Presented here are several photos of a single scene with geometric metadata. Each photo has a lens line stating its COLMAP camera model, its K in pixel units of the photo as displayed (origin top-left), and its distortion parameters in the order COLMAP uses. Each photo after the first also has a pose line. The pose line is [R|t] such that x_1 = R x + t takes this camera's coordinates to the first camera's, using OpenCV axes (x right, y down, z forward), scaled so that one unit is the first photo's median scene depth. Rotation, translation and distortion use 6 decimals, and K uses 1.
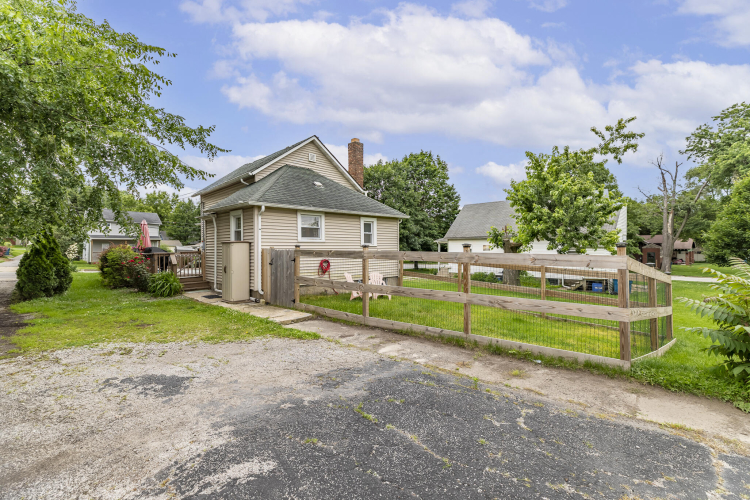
lens RADIAL K [[332.8, 0, 377.9], [0, 332.8, 245.9], [0, 0, 1]] dist [0.020144, -0.008746]
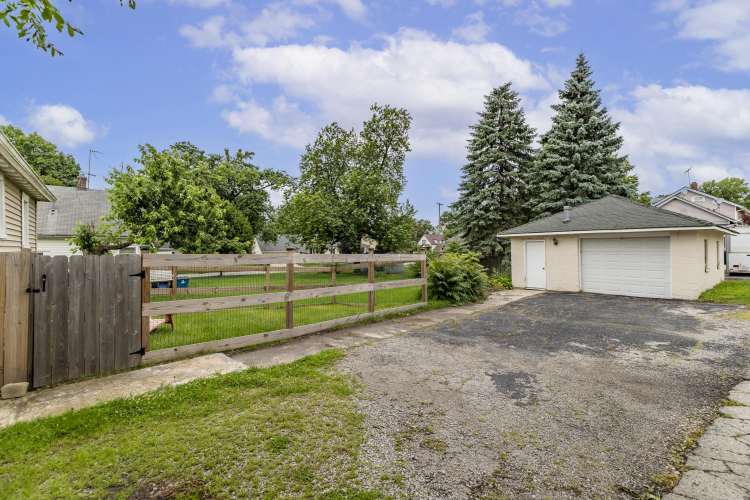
lens RADIAL K [[332.8, 0, 377.9], [0, 332.8, 245.9], [0, 0, 1]] dist [0.020144, -0.008746]
pose [[0.095314, 0.011576, 0.995380, -1.721652], [-0.002532, 0.999932, -0.011386, 0.004084], [-0.995444, -0.001435, 0.095337, 1.313254]]
